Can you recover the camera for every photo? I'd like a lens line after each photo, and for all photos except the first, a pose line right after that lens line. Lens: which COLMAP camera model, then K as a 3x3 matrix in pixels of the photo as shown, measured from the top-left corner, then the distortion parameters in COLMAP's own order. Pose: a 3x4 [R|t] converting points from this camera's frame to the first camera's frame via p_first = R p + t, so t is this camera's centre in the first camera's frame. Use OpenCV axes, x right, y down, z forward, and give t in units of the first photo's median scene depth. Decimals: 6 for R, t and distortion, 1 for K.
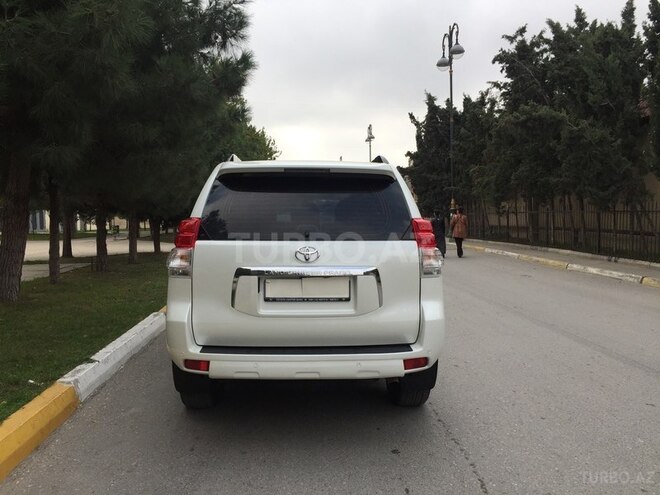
lens RADIAL K [[567.5, 0, 330.0], [0, 567.5, 247.5], [0, 0, 1]] dist [0.060271, -0.072806]
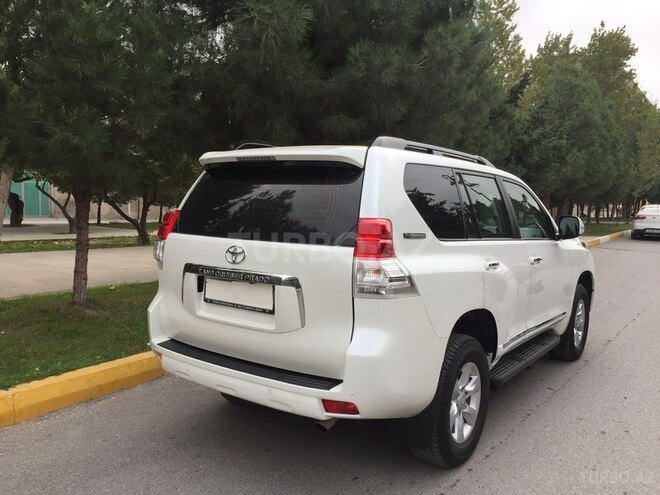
lens RADIAL K [[567.5, 0, 330.0], [0, 567.5, 247.5], [0, 0, 1]] dist [0.060271, -0.072806]
pose [[0.769070, 0.066647, -0.635681, 0.621929], [-0.053985, 0.997768, 0.039296, -0.040517], [0.636881, 0.004096, 0.770951, 0.410299]]
